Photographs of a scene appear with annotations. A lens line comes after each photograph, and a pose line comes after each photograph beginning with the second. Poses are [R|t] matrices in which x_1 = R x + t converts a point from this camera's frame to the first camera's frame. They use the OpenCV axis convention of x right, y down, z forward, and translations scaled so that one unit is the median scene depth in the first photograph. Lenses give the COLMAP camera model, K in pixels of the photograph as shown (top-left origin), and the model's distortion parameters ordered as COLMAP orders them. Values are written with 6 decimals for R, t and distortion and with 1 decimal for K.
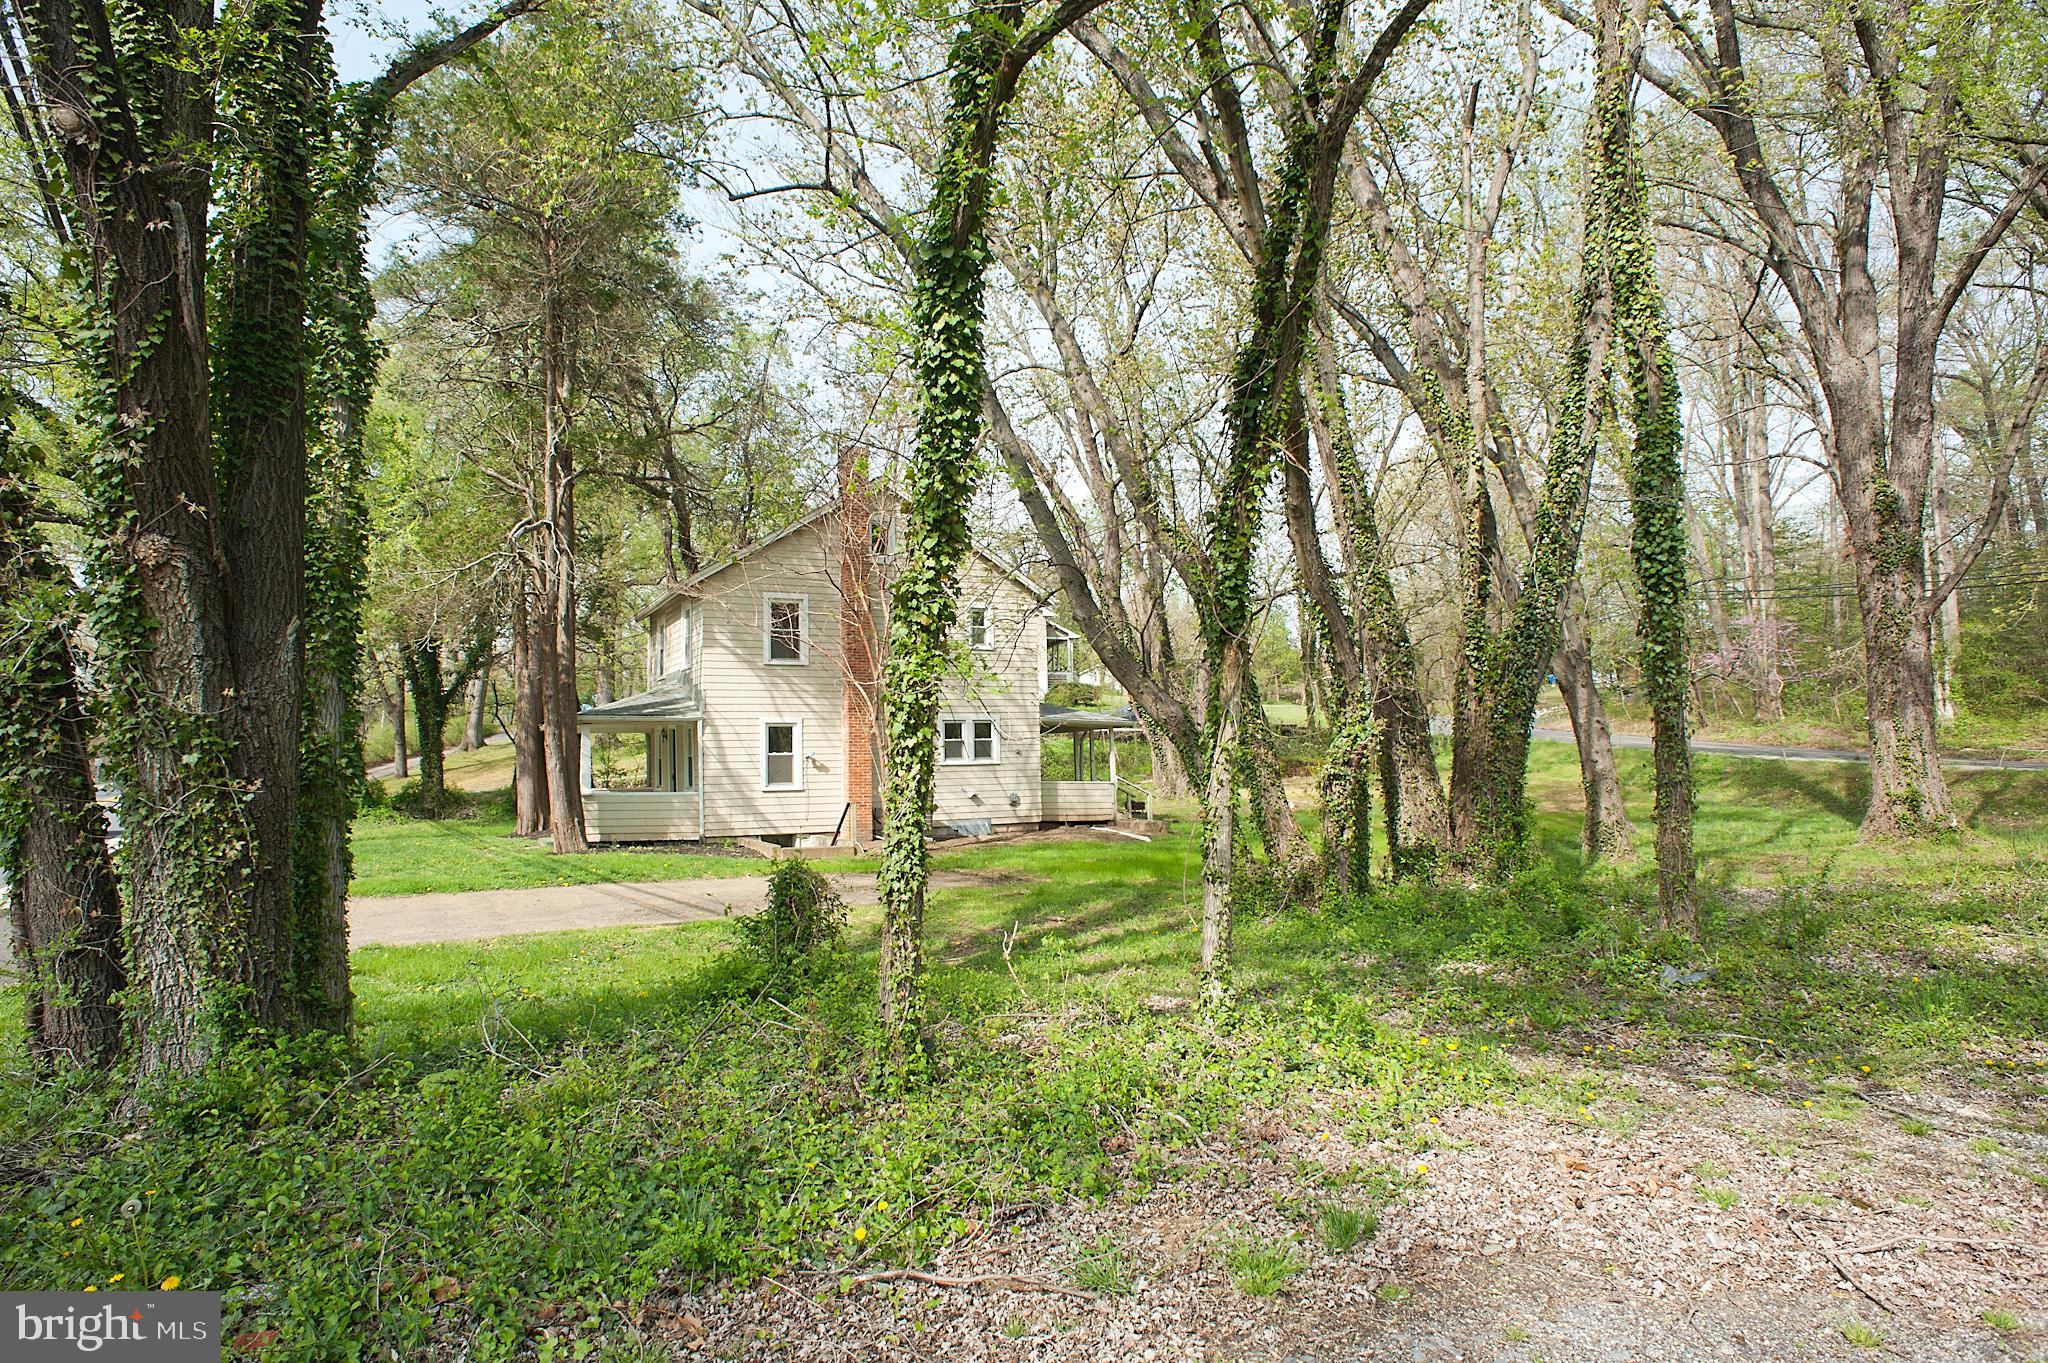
lens RADIAL K [[1181.1, 0, 1024.0], [0, 1181.1, 681.5], [0, 0, 1]] dist [-0.099832, 0.075994]
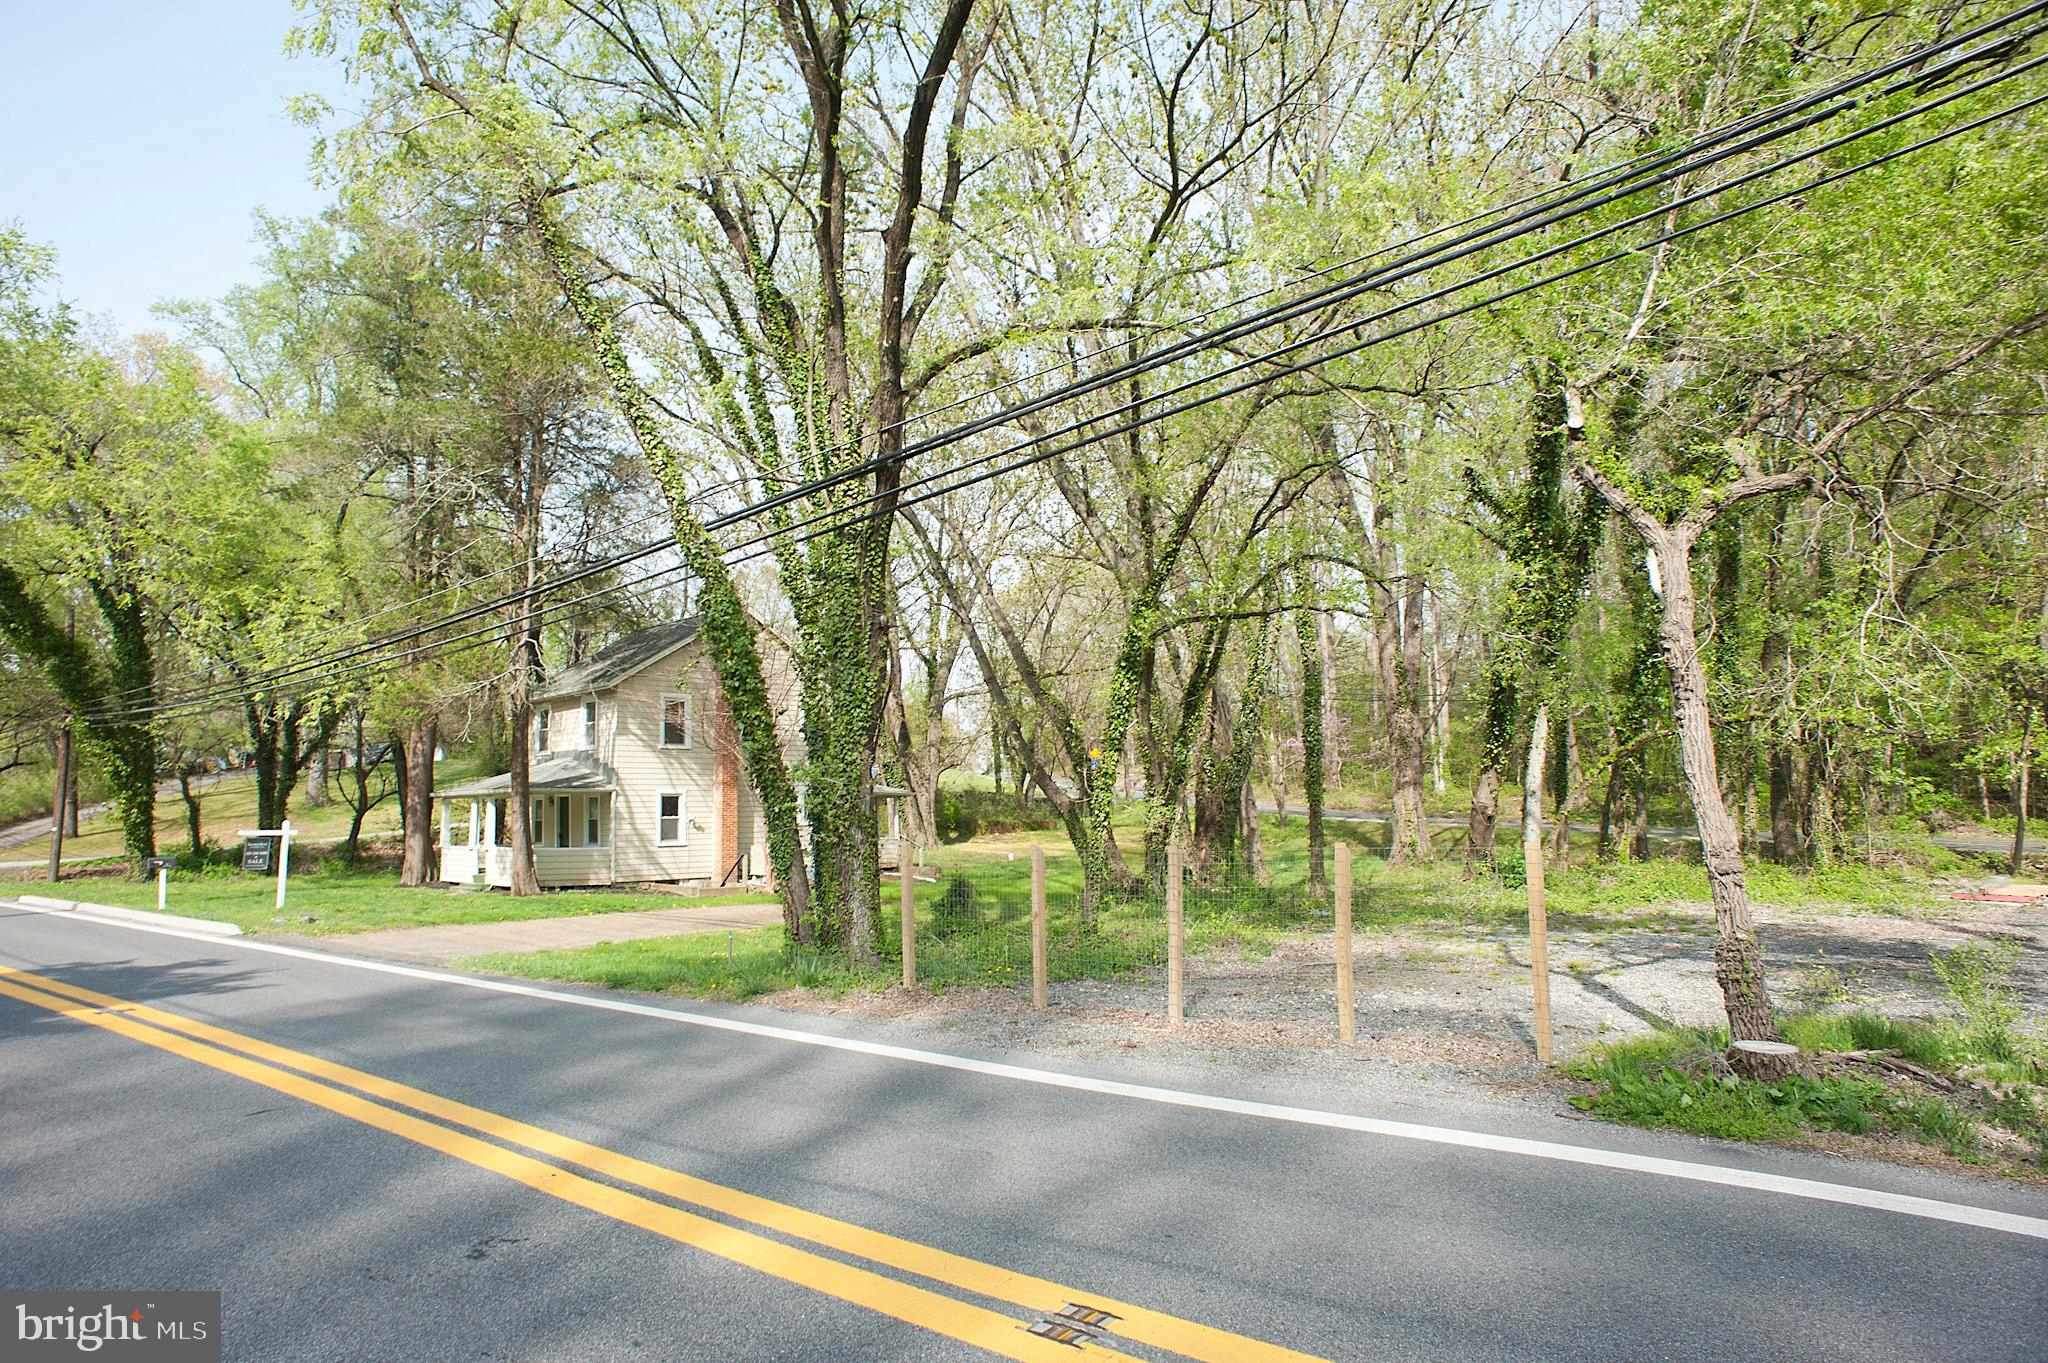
lens RADIAL K [[1191.7, 0, 1024.0], [0, 1191.7, 681.5], [0, 0, 1]] dist [-0.105511, 0.082891]
pose [[0.946255, 0.034631, 0.321562, -0.262970], [-0.019832, 0.998593, -0.049184, -0.032181], [-0.322812, 0.040163, 0.945610, -0.368077]]
